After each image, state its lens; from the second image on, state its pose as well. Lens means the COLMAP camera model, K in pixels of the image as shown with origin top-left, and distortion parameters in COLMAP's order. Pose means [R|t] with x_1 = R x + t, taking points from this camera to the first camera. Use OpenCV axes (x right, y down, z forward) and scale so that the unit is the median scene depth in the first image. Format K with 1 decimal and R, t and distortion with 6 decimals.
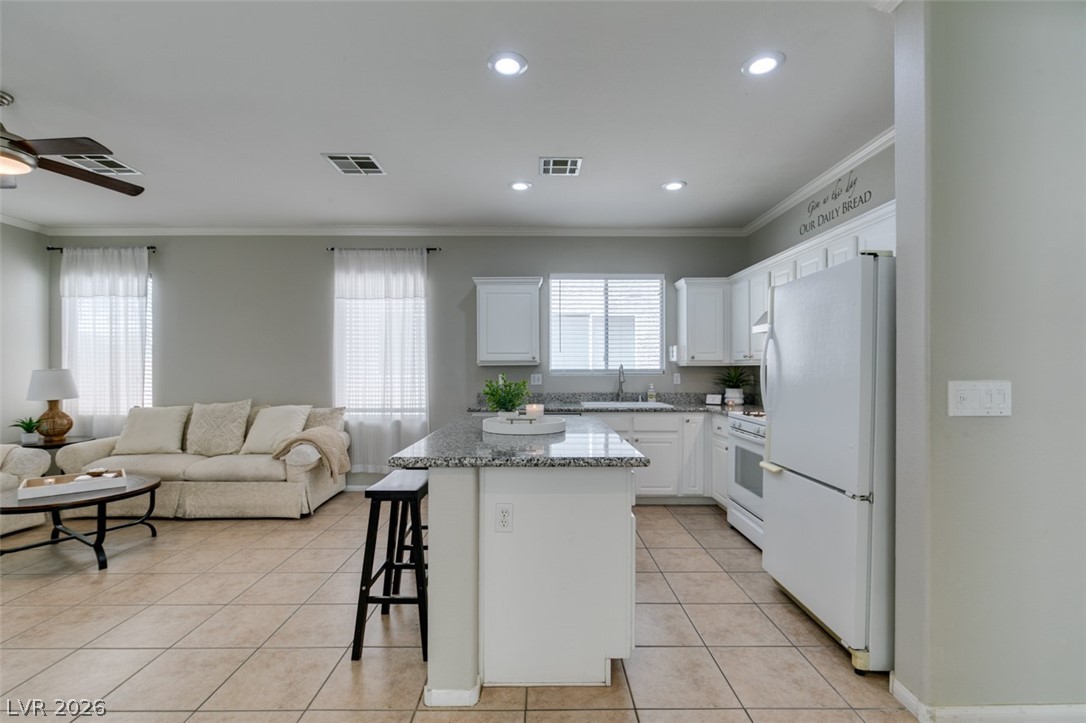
lens RADIAL K [[483.9, 0, 542.6], [0, 483.9, 368.6], [0, 0, 1]] dist [-0.001562, -0.000036]
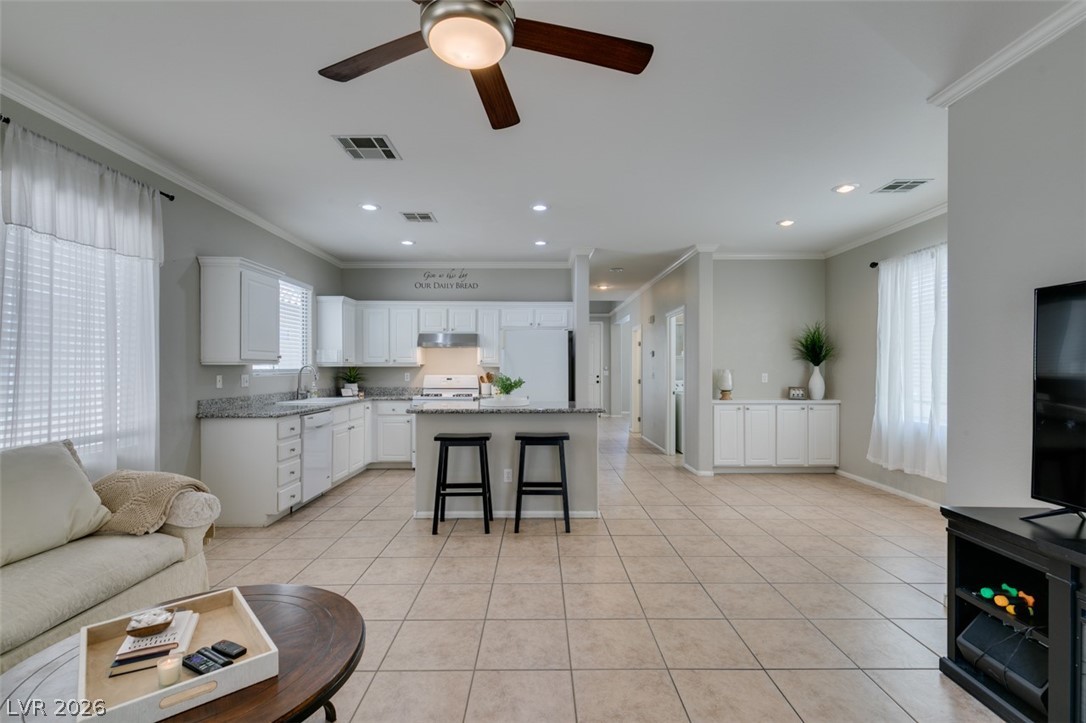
lens RADIAL K [[483.9, 0, 541.4], [0, 483.9, 366.8], [0, 0, 1]] dist [0.002468, -0.000611]
pose [[0.000472, 0.005050, 0.999987, -1.012854], [-0.000391, 0.999987, -0.005049, 0.001563], [-1.000000, -0.000389, 0.000474, 0.515104]]
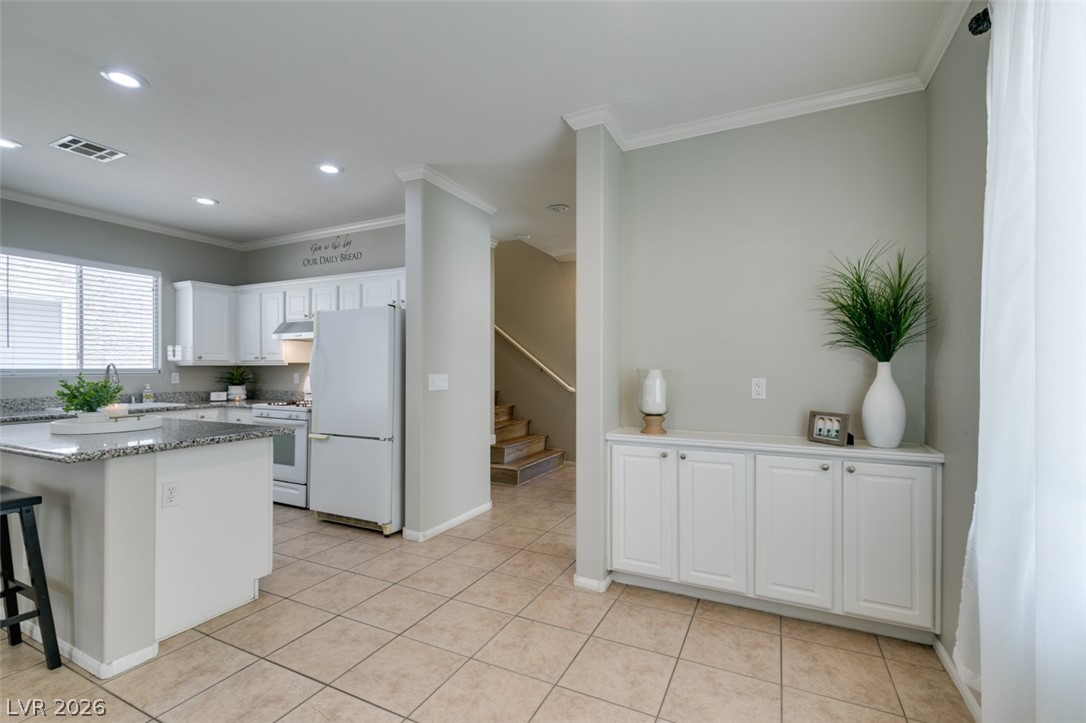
lens RADIAL K [[483.9, 0, 542.6], [0, 483.9, 368.6], [0, 0, 1]] dist [-0.001562, -0.000036]
pose [[0.447643, -0.000364, 0.894212, -0.313565], [-0.000778, 0.999999, 0.000796, -0.000294], [-0.894212, -0.001052, 0.447642, -0.146357]]
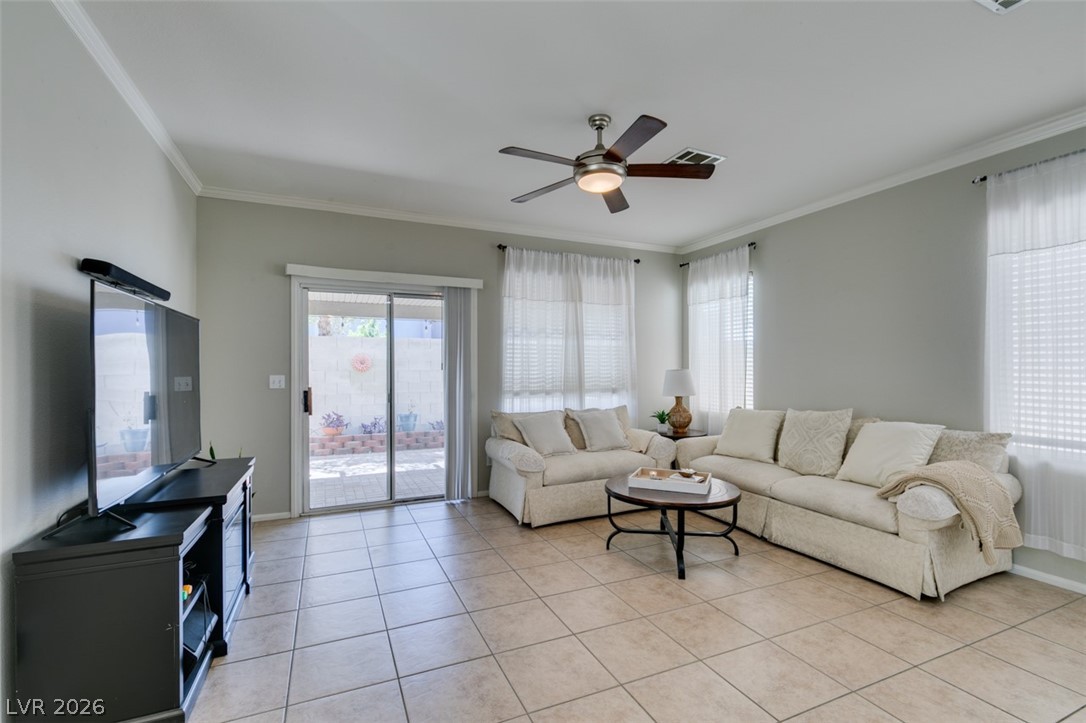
lens RADIAL K [[483.9, 0, 541.4], [0, 483.9, 366.8], [0, 0, 1]] dist [0.002468, -0.000611]
pose [[0.400876, -0.002372, -0.916129, -0.098768], [-0.001508, 0.999994, -0.003249, -0.000281], [0.916131, 0.002684, 0.400870, 0.247710]]
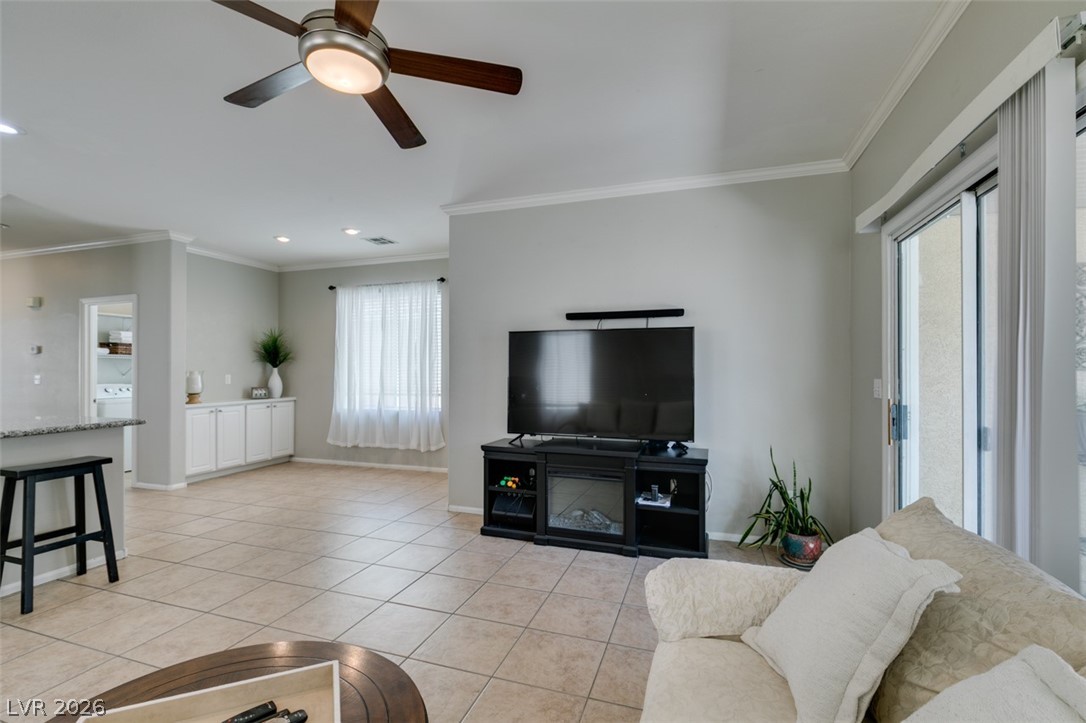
lens RADIAL K [[486.2, 0, 539.7], [0, 486.2, 365.5], [0, 0, 1]] dist [0.000253, -0.000028]
pose [[-0.944535, 0.004898, 0.328376, -0.930527], [0.002060, 0.999957, -0.008992, 0.000501], [-0.328406, -0.007817, -0.944504, 0.896602]]
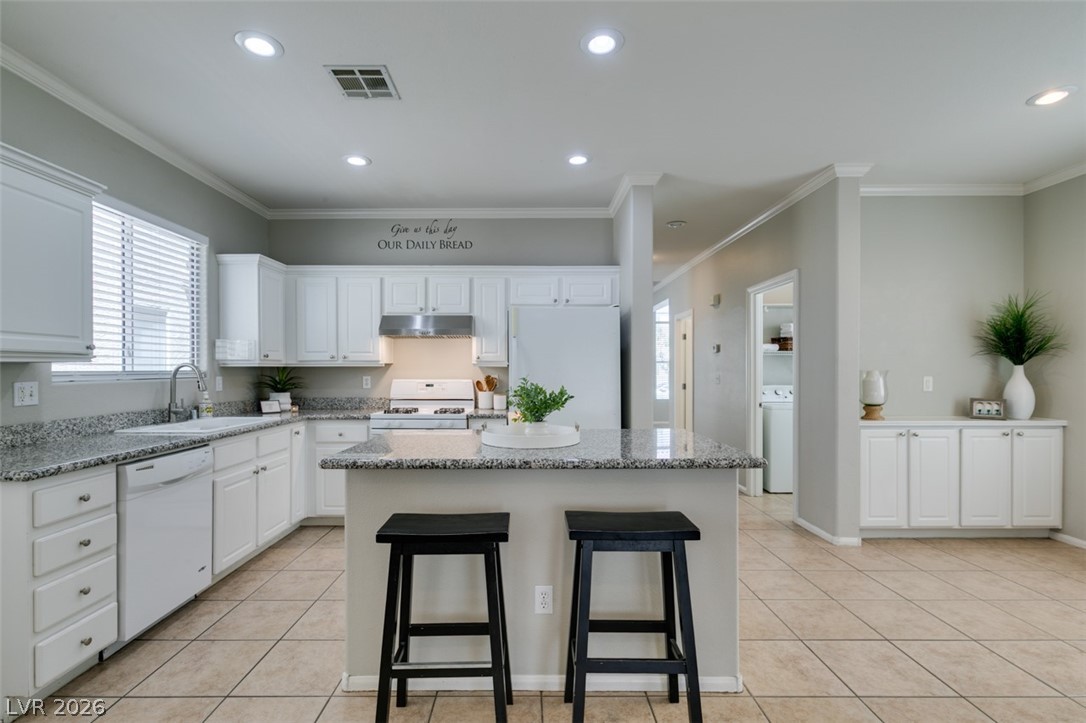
lens RADIAL K [[495.5, 0, 527.8], [0, 495.5, 372.0], [0, 0, 1]] dist [-0.002749, -0.000439]
pose [[0.011708, -0.003141, 0.999927, -0.532588], [0.000556, 0.999995, 0.003135, 0.001275], [-0.999931, 0.000519, 0.011709, 0.587452]]
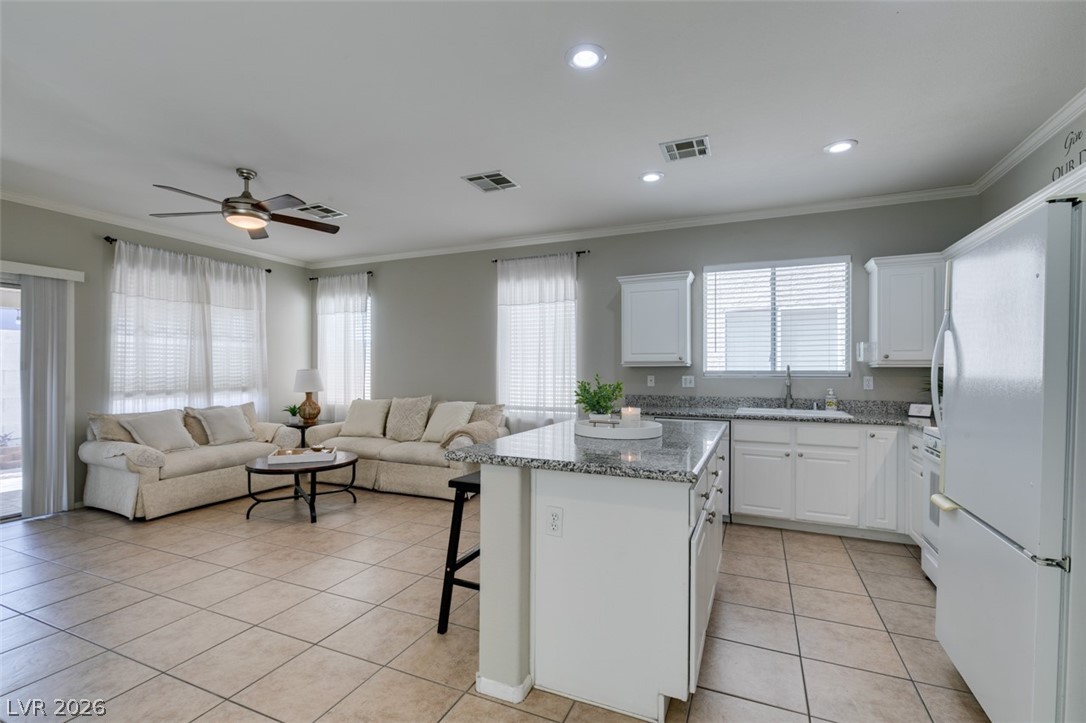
lens RADIAL K [[486.6, 0, 543.1], [0, 486.6, 367.8], [0, 0, 1]] dist [0.002714, -0.000332]
pose [[0.911885, 0.001309, -0.410444, 0.131325], [-0.002877, 0.999991, -0.003201, -0.000157], [0.410436, 0.004100, 0.911880, 0.037732]]
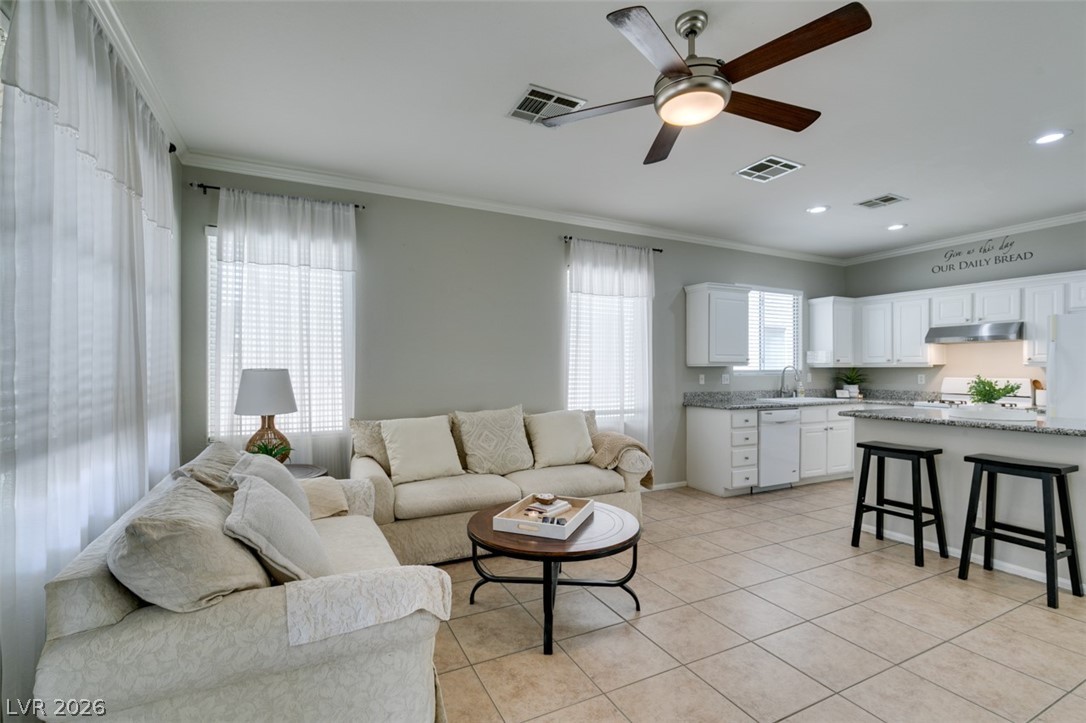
lens RADIAL K [[483.9, 0, 542.6], [0, 483.9, 368.6], [0, 0, 1]] dist [-0.001562, -0.000036]
pose [[0.899432, 0.002387, 0.437054, -0.972432], [-0.001755, 0.999997, -0.001848, 0.001527], [-0.437057, 0.000895, 0.899433, 0.221411]]
